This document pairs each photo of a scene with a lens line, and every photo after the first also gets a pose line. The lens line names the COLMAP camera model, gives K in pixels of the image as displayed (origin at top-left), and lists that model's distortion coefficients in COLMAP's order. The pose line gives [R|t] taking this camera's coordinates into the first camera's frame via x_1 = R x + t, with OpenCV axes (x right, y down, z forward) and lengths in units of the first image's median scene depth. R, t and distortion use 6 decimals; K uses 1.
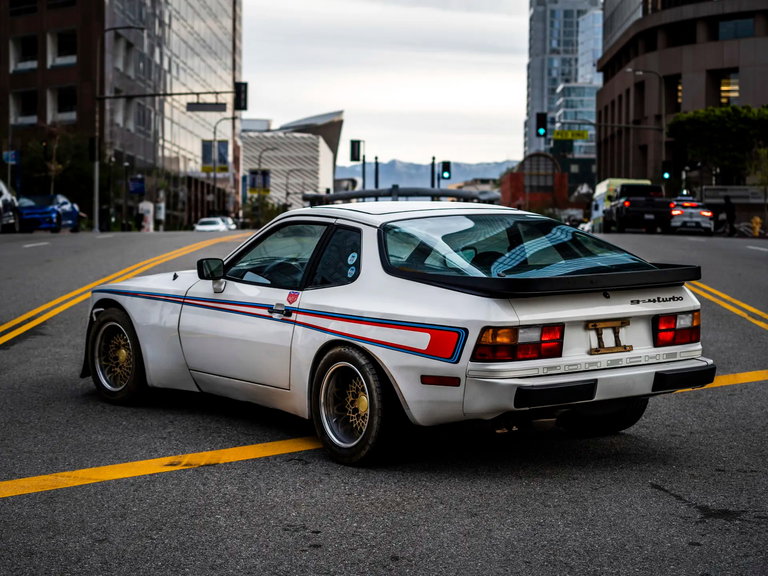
lens RADIAL K [[1617.5, 0, 384.0], [0, 1617.5, 288.0], [0, 0, 1]] dist [0.093500, 0.554688]
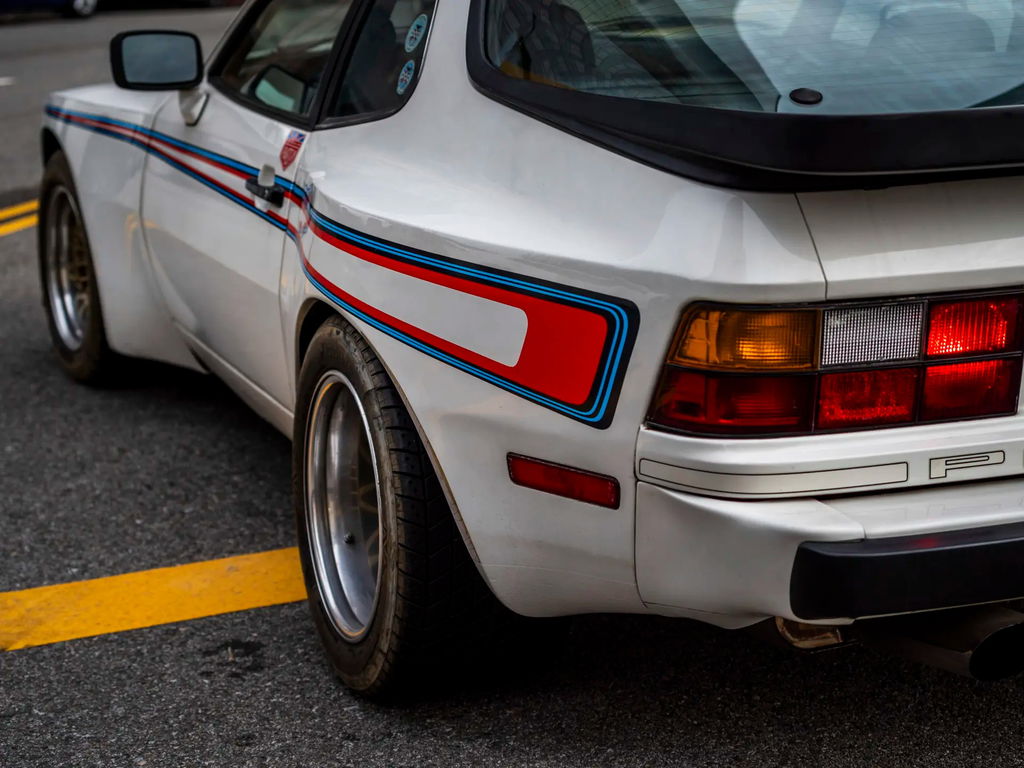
lens RADIAL K [[2156.6, 0, 512.0], [0, 2156.6, 384.0], [0, 0, 1]] dist [0.093500, 0.554688]
pose [[0.961524, 0.042374, -0.271433, 0.128046], [-0.002277, 0.989228, 0.146363, -0.013708], [0.274711, -0.140113, 0.951264, 0.651397]]
